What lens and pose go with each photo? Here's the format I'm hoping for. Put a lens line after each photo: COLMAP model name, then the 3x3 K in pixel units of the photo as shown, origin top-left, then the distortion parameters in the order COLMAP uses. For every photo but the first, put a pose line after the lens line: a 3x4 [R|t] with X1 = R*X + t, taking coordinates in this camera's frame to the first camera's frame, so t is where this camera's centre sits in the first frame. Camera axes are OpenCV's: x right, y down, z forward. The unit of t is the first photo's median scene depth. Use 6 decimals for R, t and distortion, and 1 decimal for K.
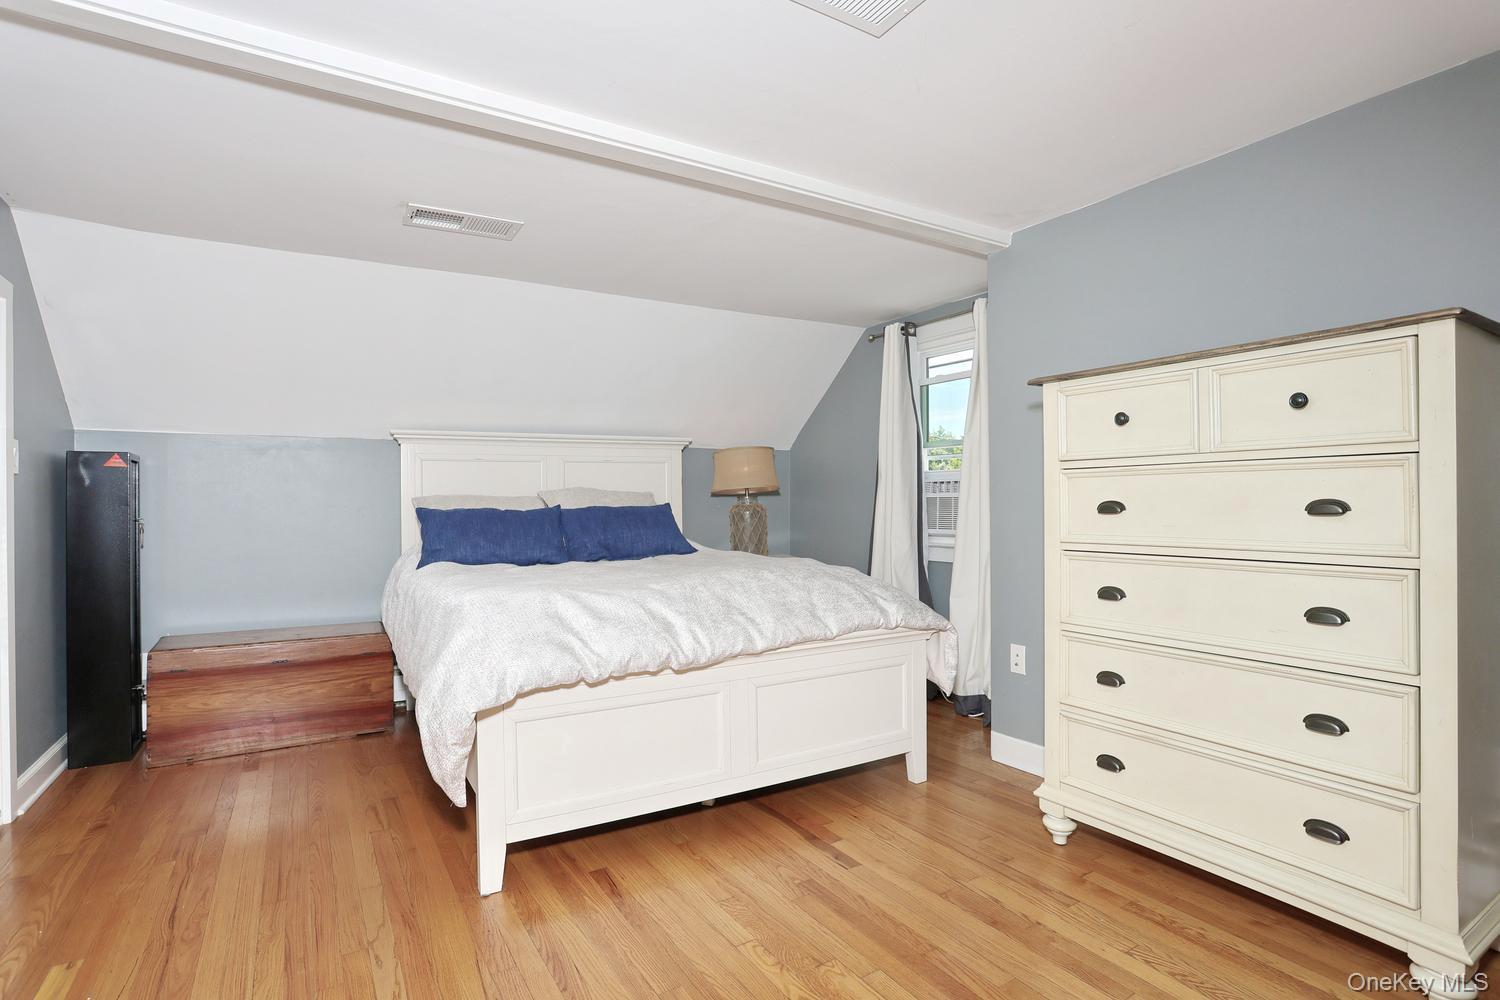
lens RADIAL K [[730.9, 0, 750.2], [0, 730.9, 499.8], [0, 0, 1]] dist [-0.066916, 0.024402]
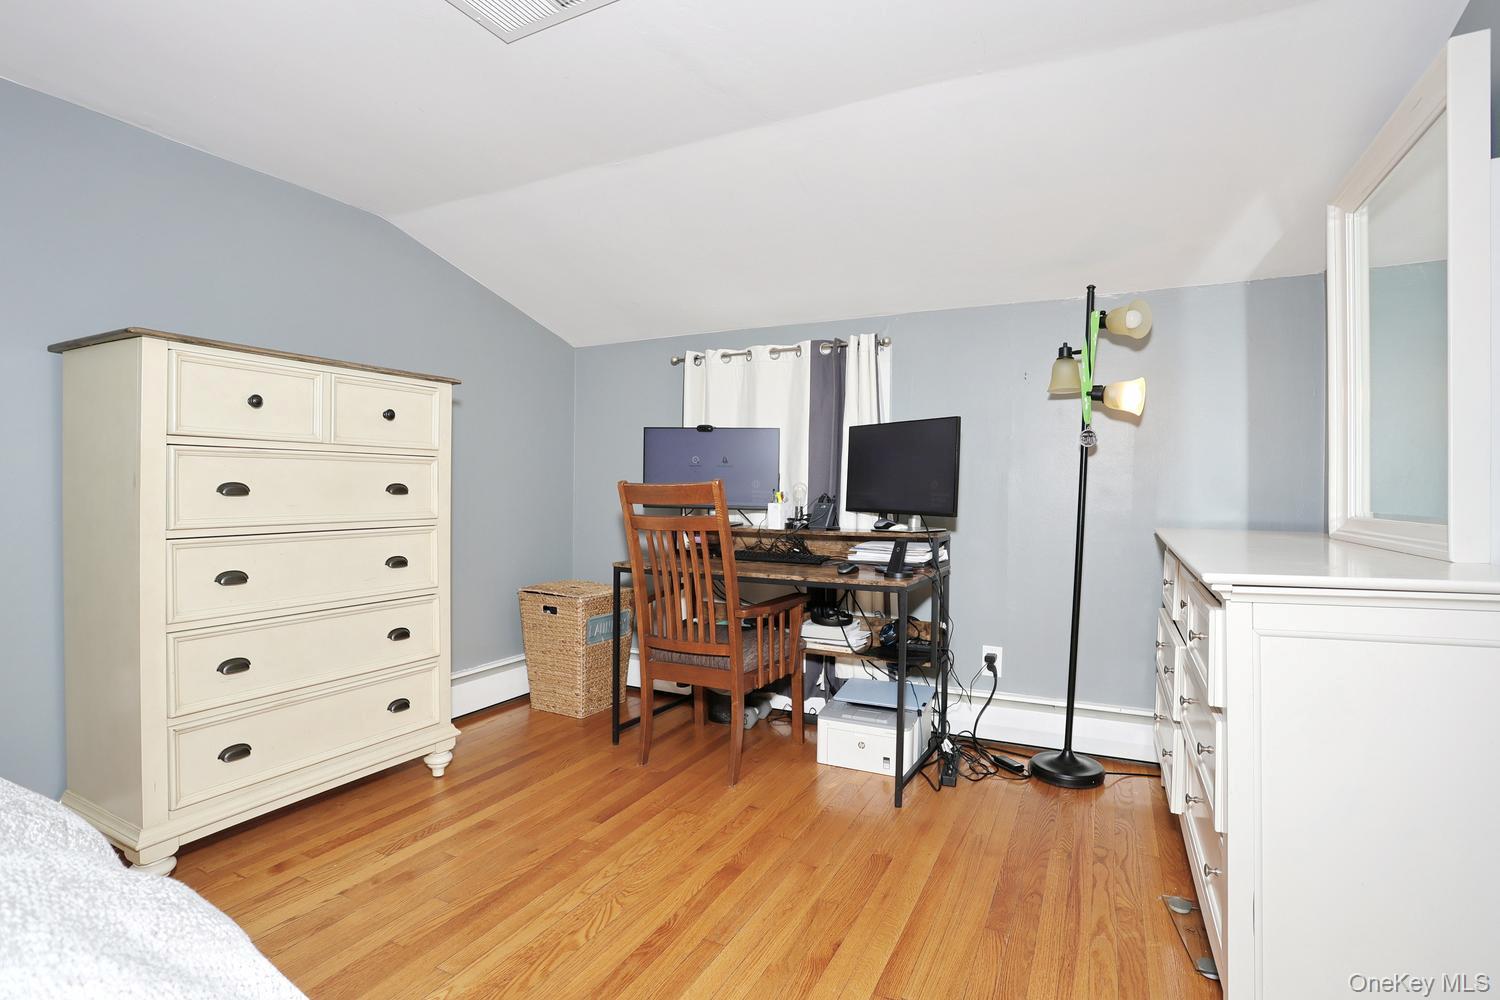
lens RADIAL K [[730.9, 0, 750.9], [0, 730.9, 495.1], [0, 0, 1]] dist [-0.066916, 0.024402]
pose [[-0.525366, -0.005364, 0.850860, -0.732818], [-0.010536, 0.999944, -0.000202, 0.012681], [-0.850811, -0.009071, -0.525393, 0.981850]]
